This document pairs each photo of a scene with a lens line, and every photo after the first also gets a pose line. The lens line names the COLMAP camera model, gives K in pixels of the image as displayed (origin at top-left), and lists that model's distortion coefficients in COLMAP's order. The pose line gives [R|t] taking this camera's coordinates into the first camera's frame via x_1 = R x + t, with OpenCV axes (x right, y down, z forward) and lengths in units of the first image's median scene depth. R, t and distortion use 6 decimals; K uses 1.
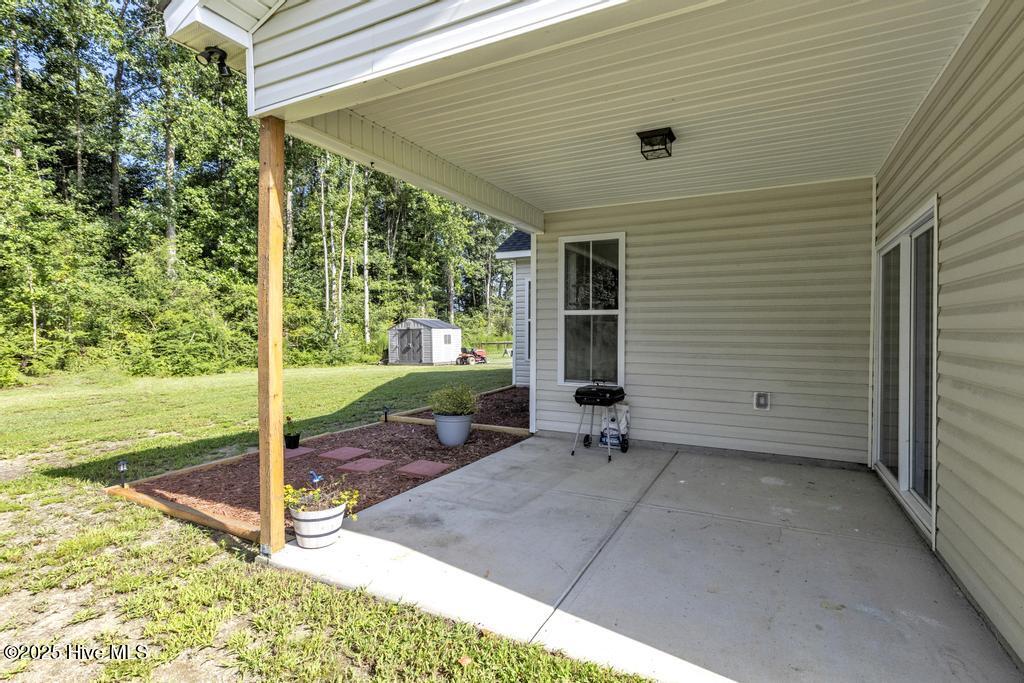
lens RADIAL K [[466.1, 0, 512.1], [0, 466.1, 333.8], [0, 0, 1]] dist [-0.001402, -0.000065]
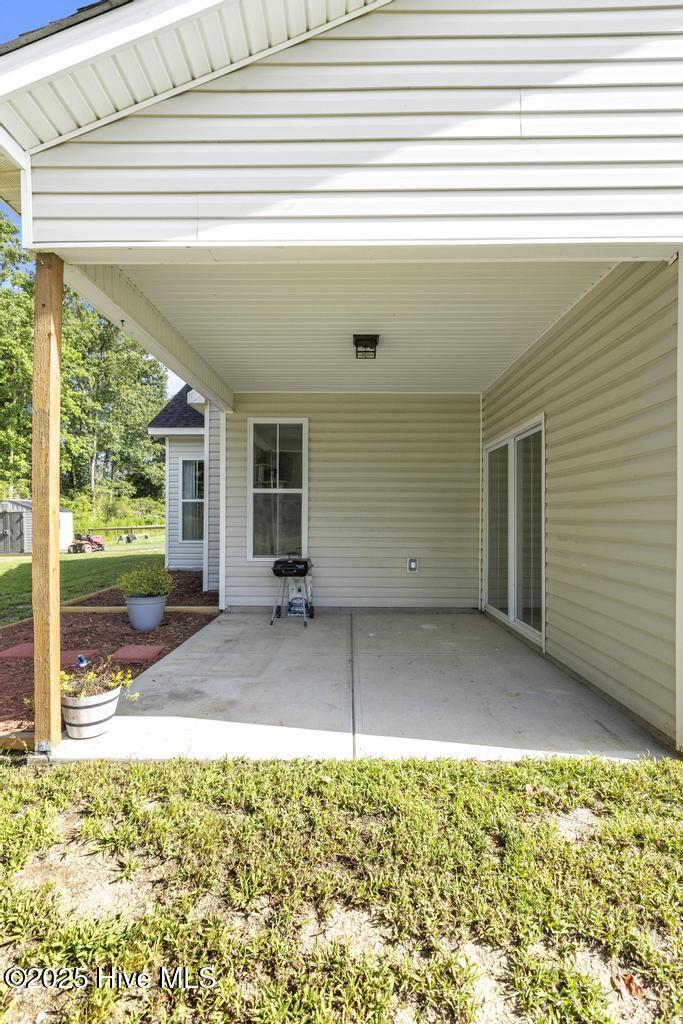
lens RADIAL K [[466.1, 0, 343.4], [0, 466.1, 516.6], [0, 0, 1]] dist [-0.001402, -0.000065]
pose [[0.890607, -0.007538, 0.454711, -0.199031], [0.010067, 0.999944, -0.003142, 0.019019], [-0.454662, 0.007376, 0.890634, -0.016821]]
